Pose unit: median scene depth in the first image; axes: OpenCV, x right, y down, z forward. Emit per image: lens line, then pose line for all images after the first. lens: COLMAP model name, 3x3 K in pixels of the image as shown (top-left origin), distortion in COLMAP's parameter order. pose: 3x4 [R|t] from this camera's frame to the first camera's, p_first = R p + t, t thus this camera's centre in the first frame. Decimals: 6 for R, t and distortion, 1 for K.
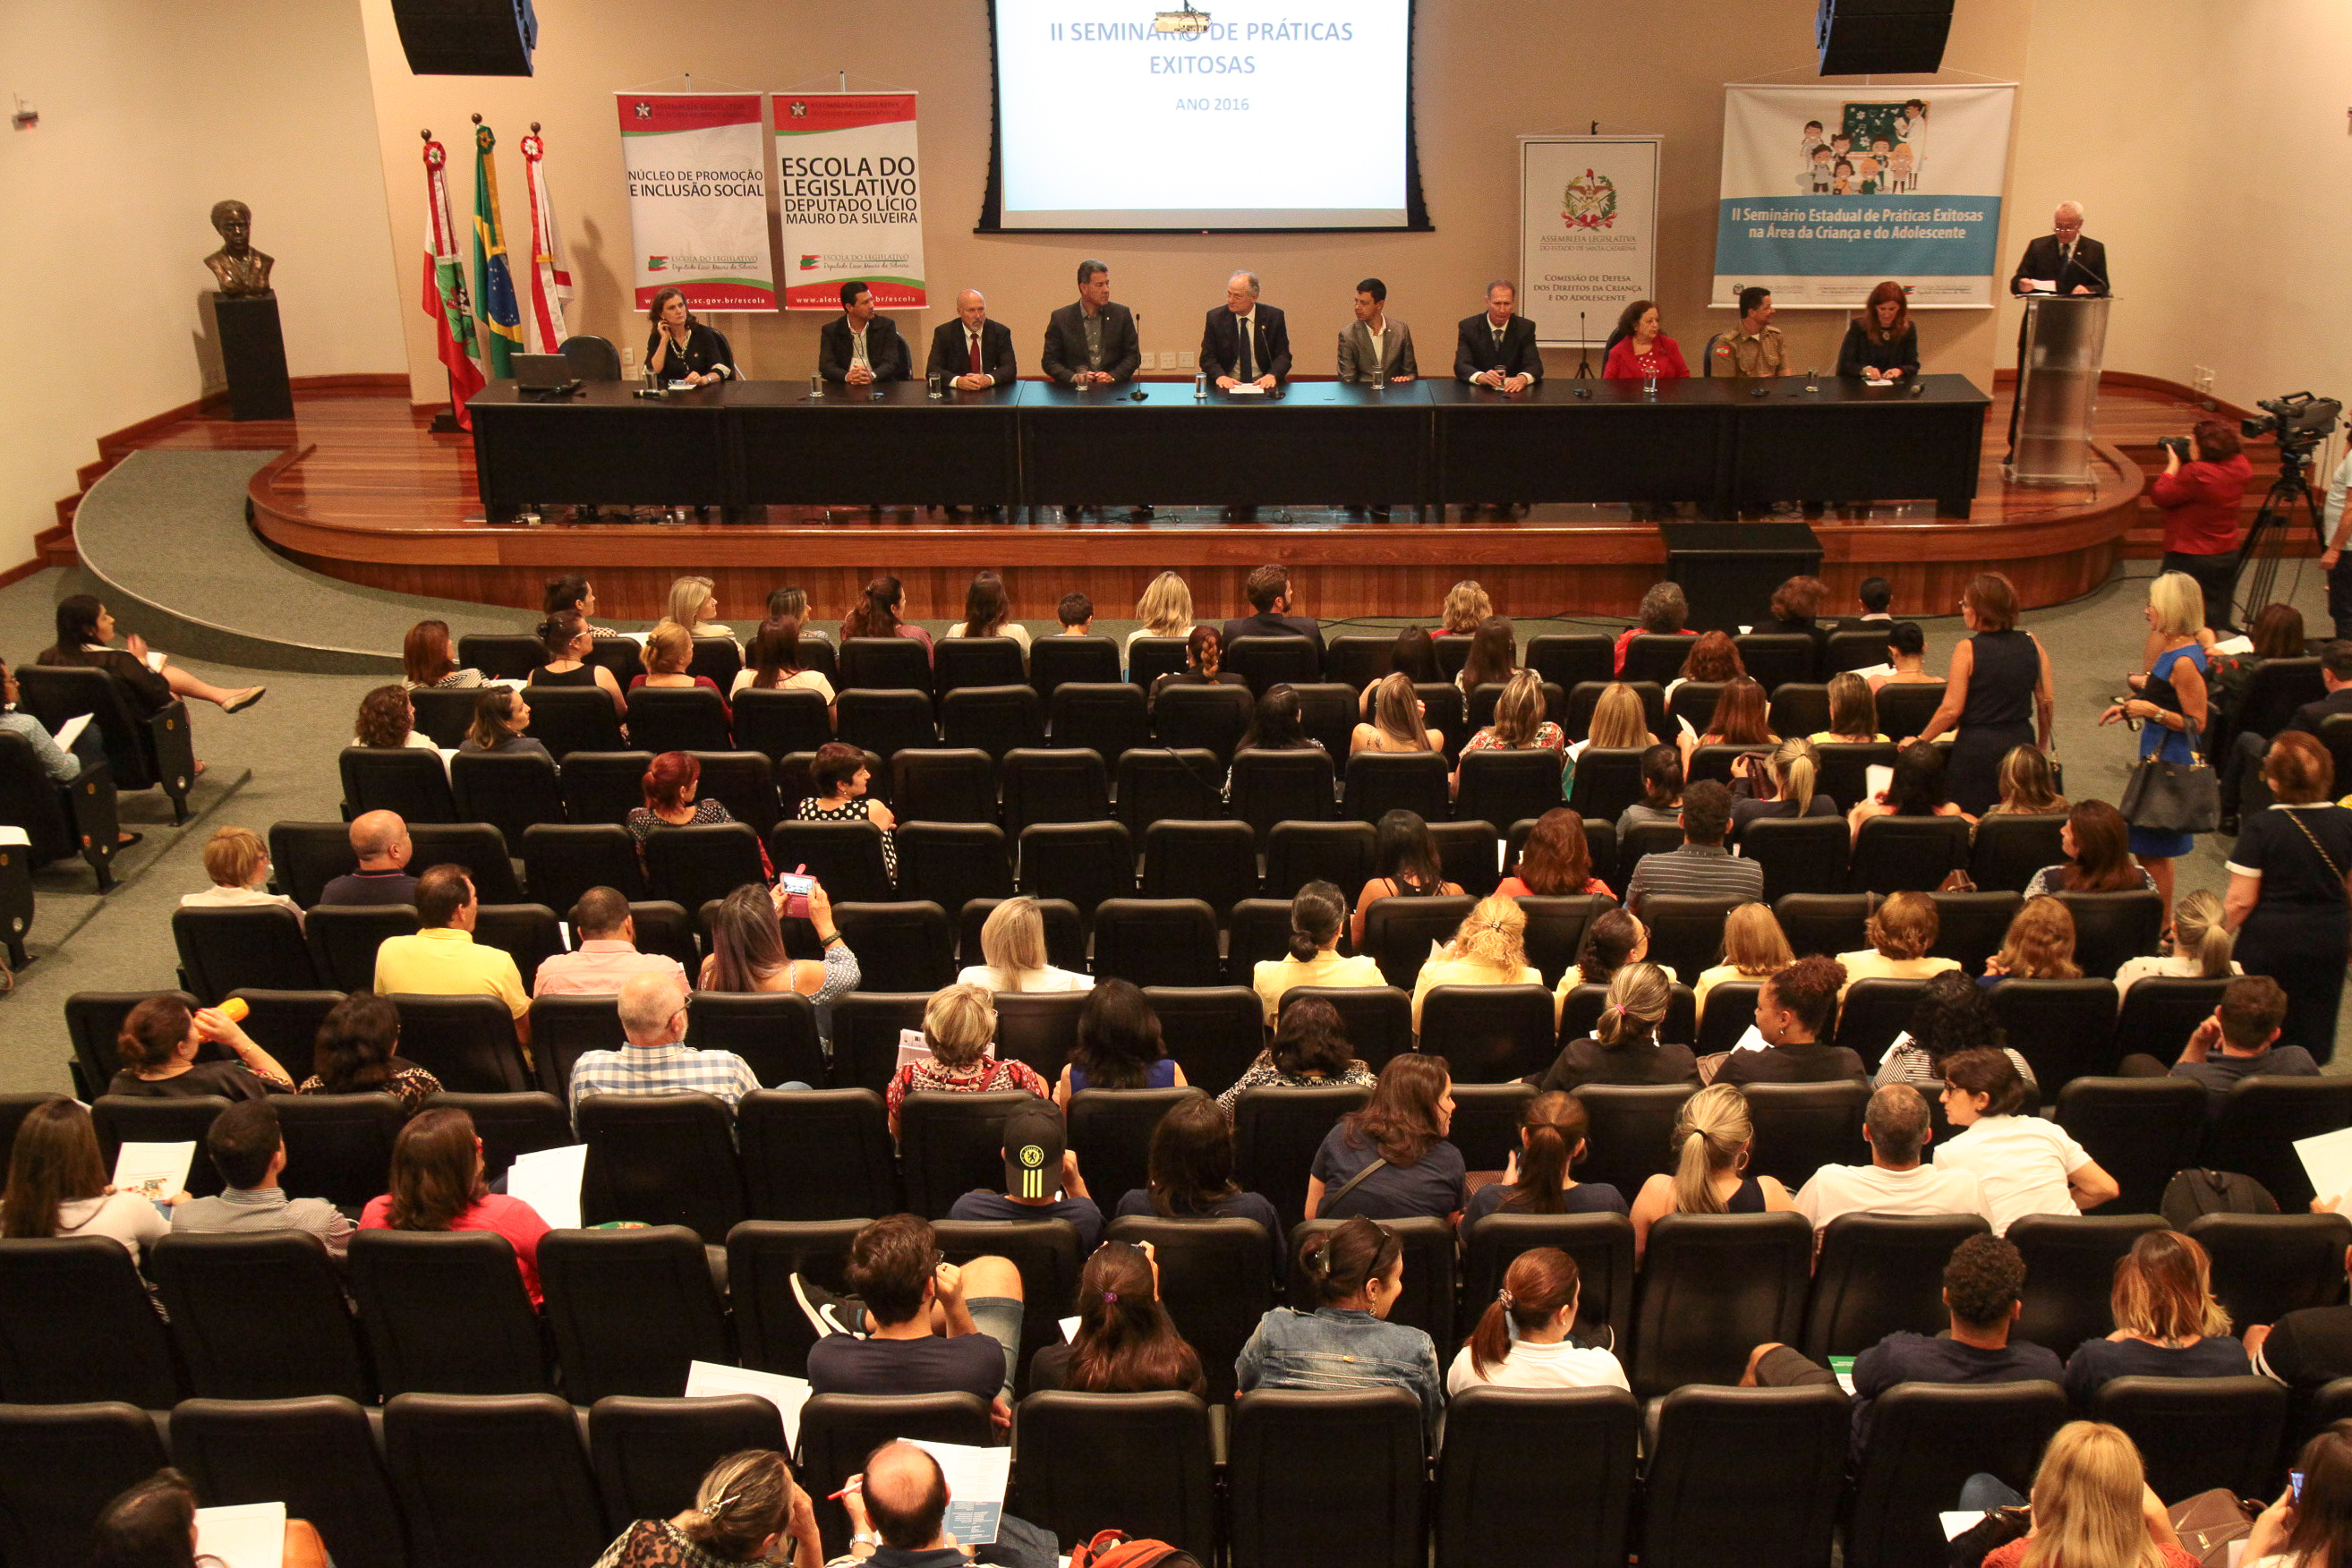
lens RADIAL K [[2570.6, 0, 1268.5], [0, 2570.6, 793.9], [0, 0, 1]] dist [0.044603, 0.011954]
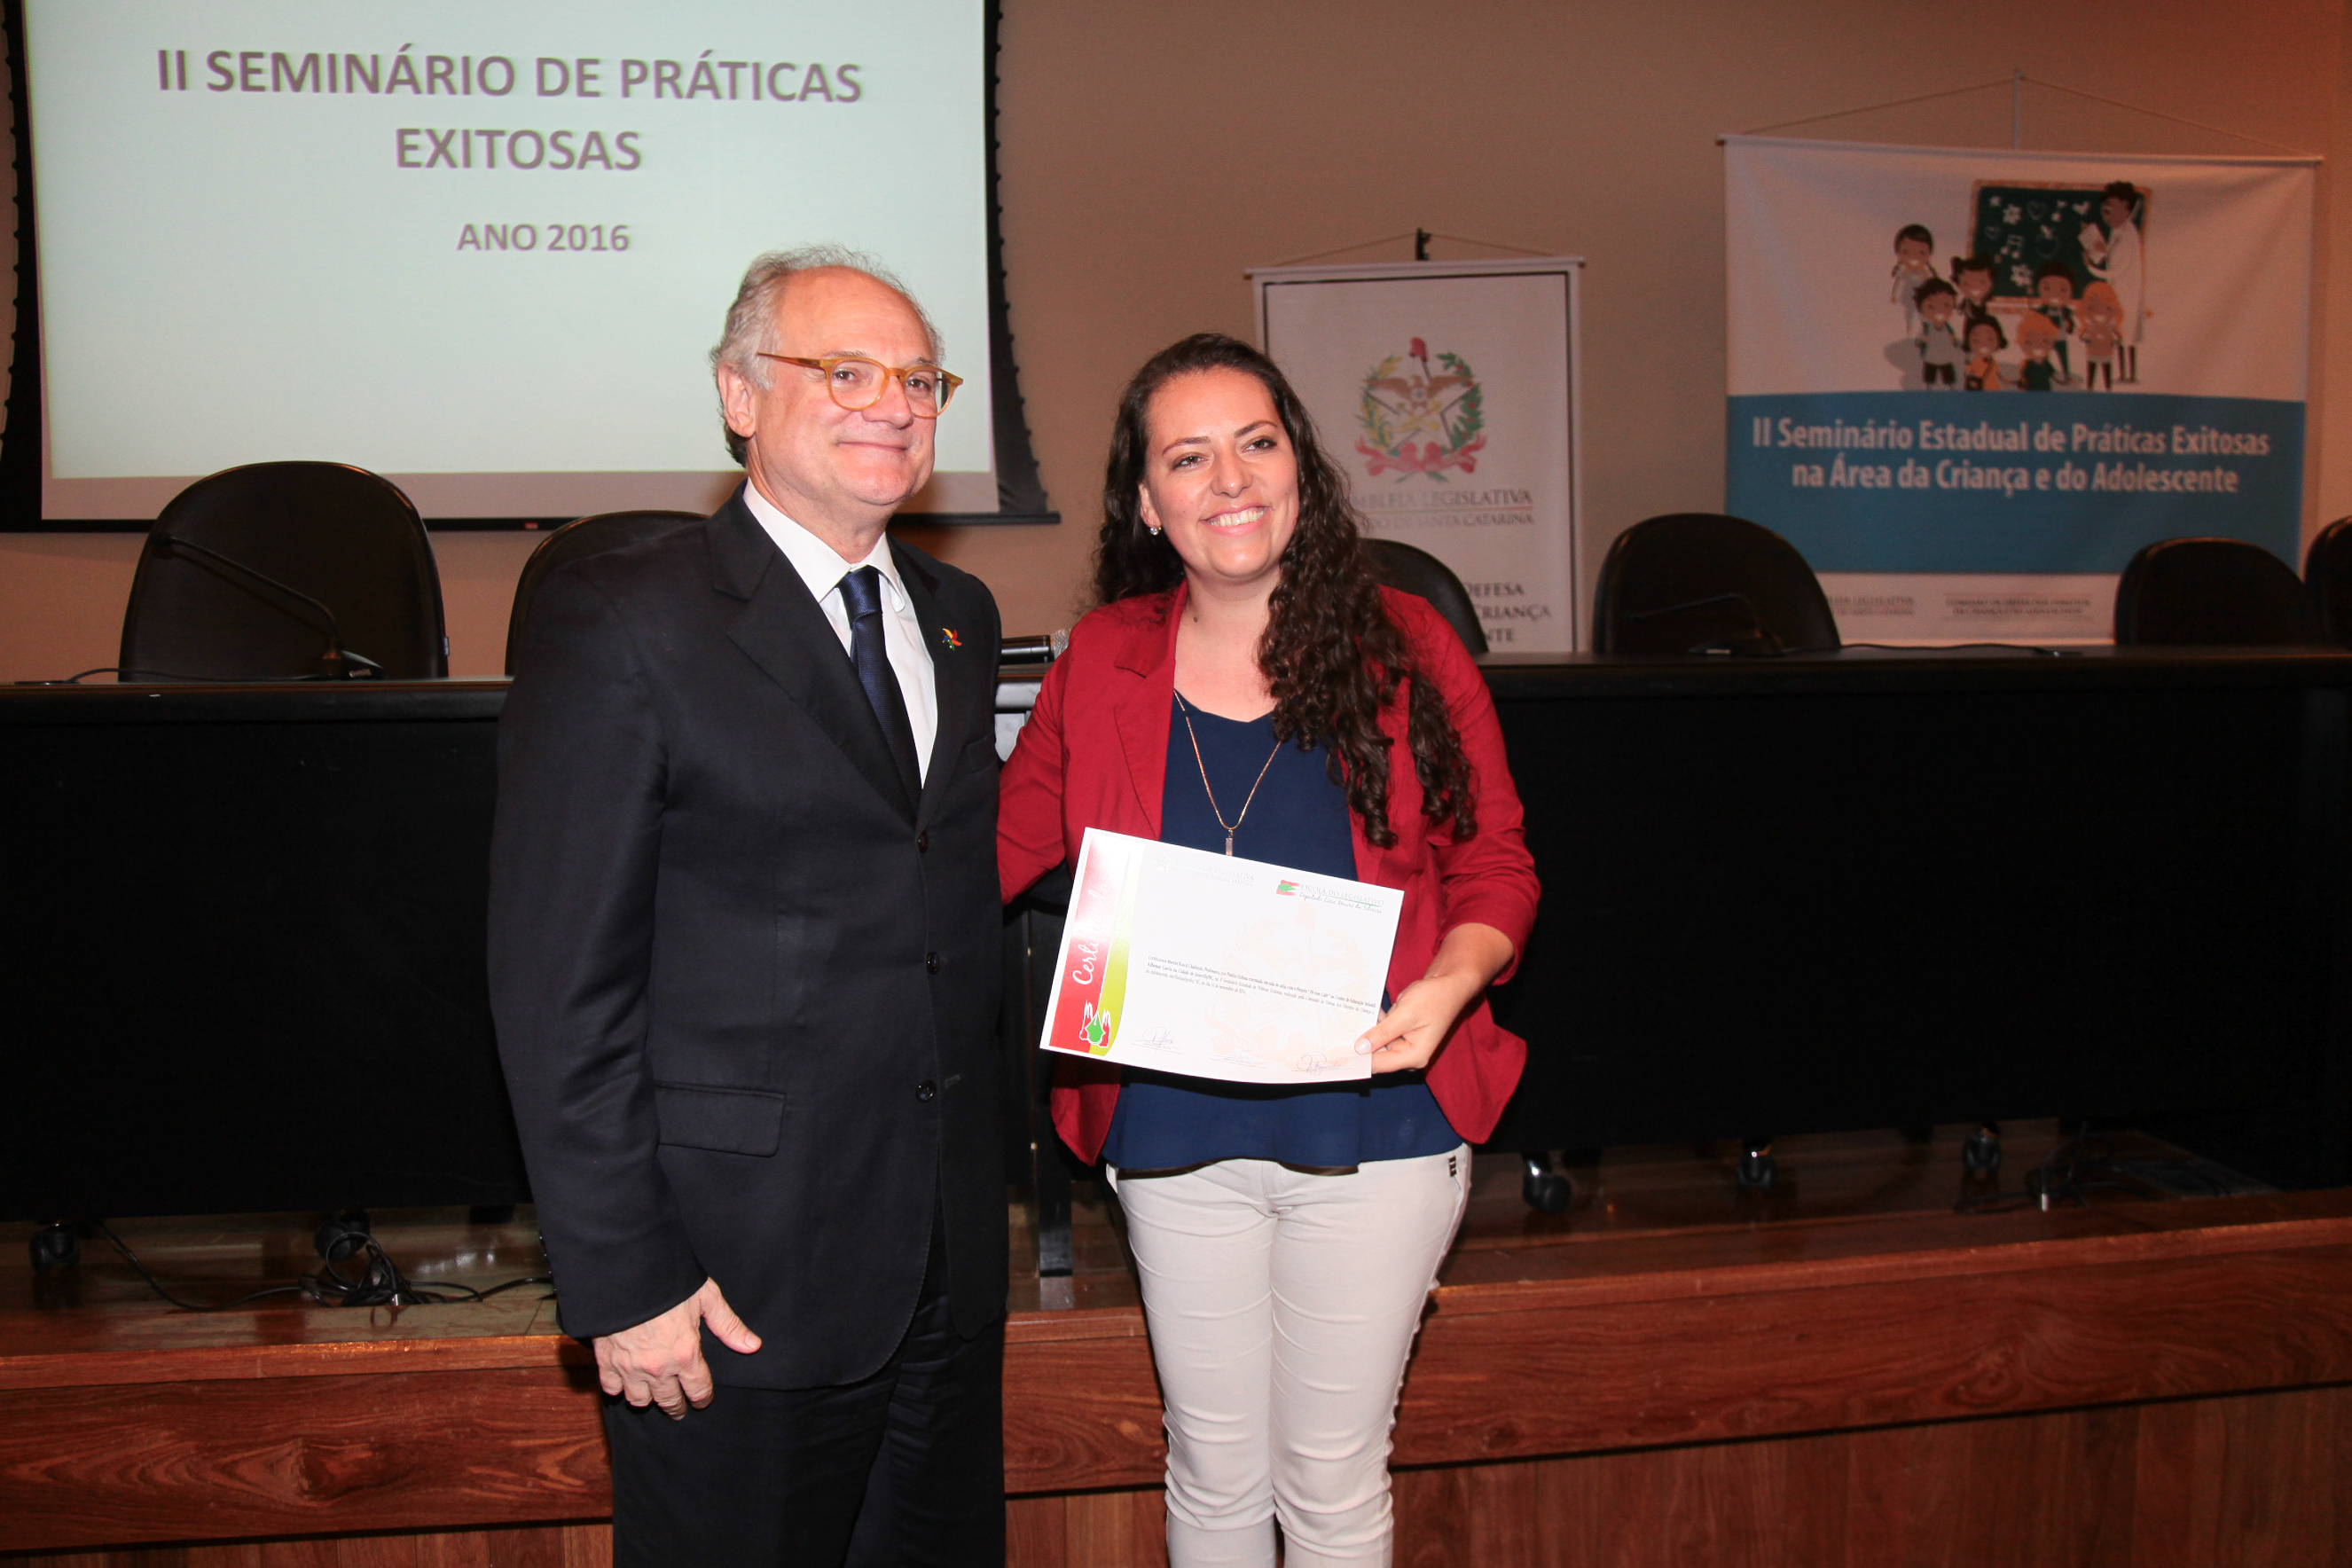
lens RADIAL K [[1845.7, 0, 1176.0], [0, 1845.7, 784.0], [0, 0, 1]] dist [-0.096768, 0.074984]
pose [[0.991142, -0.017236, 0.131681, 0.043761], [0.054235, 0.957623, -0.282873, -0.087881], [-0.121225, 0.287509, 0.950075, 0.741324]]
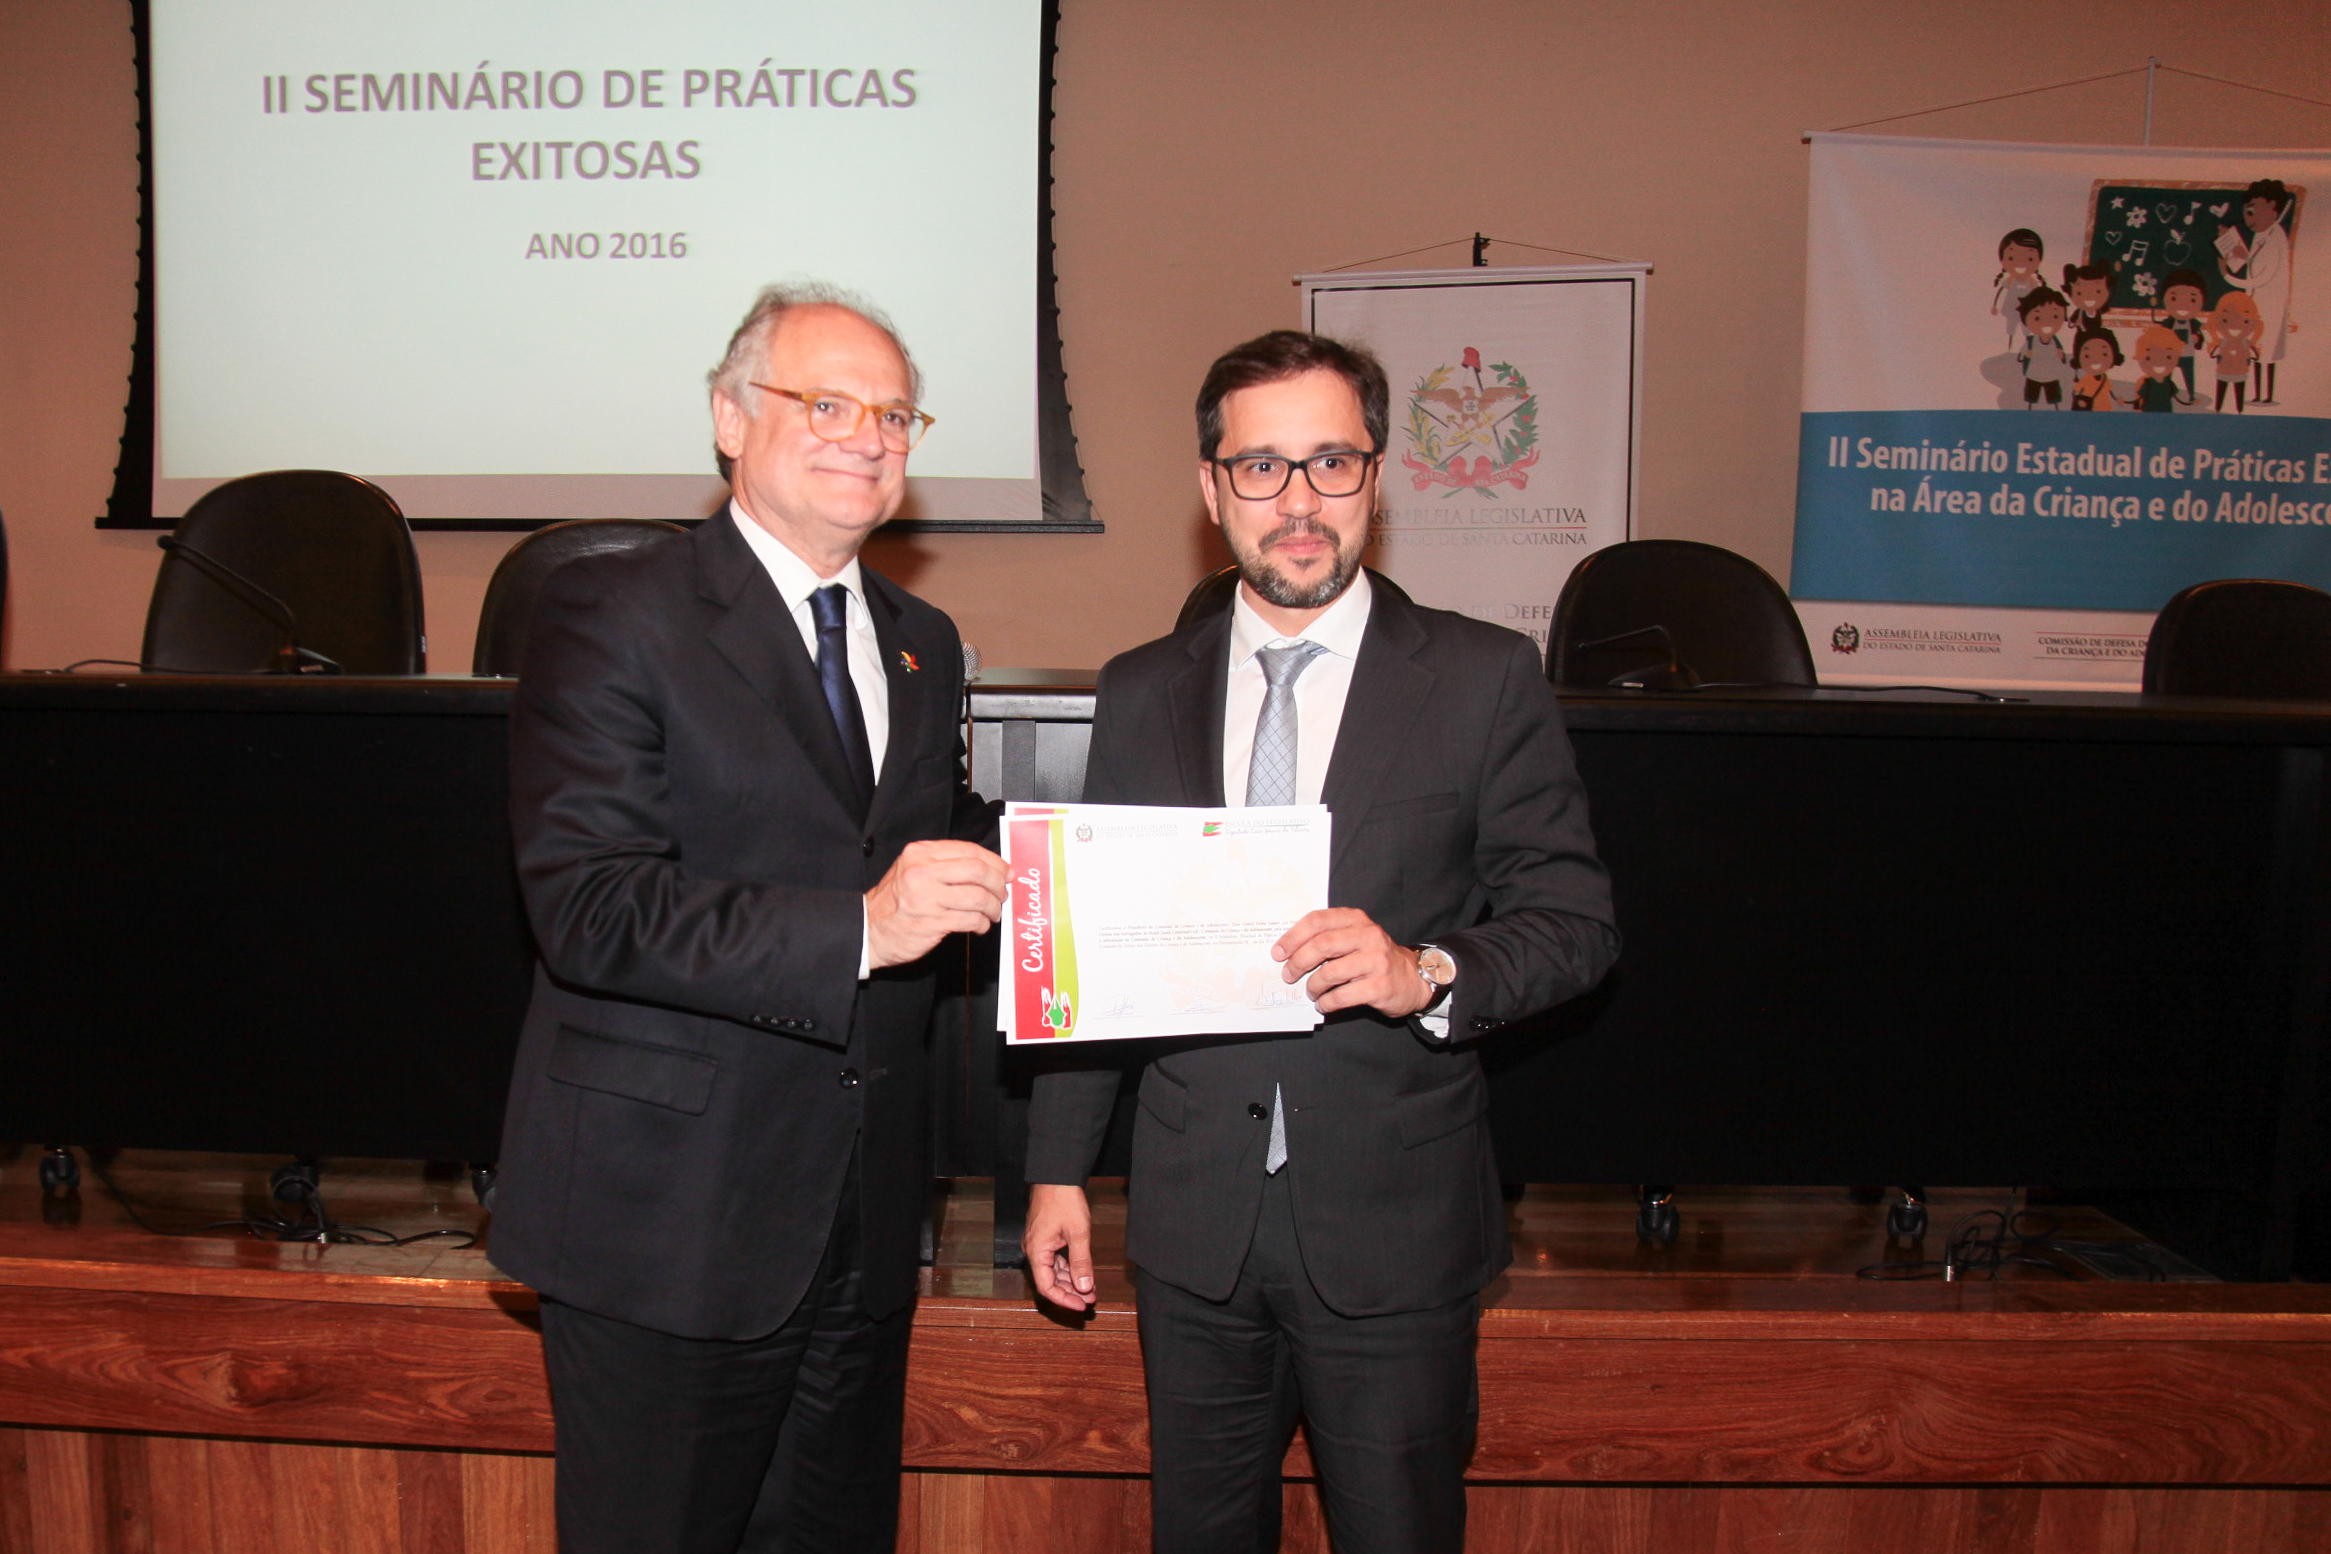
lens RADIAL K [[1896.1, 0, 985.5], [0, 1896.1, 887.1], [0, 0, 1]] dist [-0.121192, 0.064920]
pose [[0.998935, 0.023551, -0.039685, 0.061543], [-0.032361, 0.970577, -0.238608, -0.085795], [0.032898, 0.239638, 0.970305, 0.734036]]
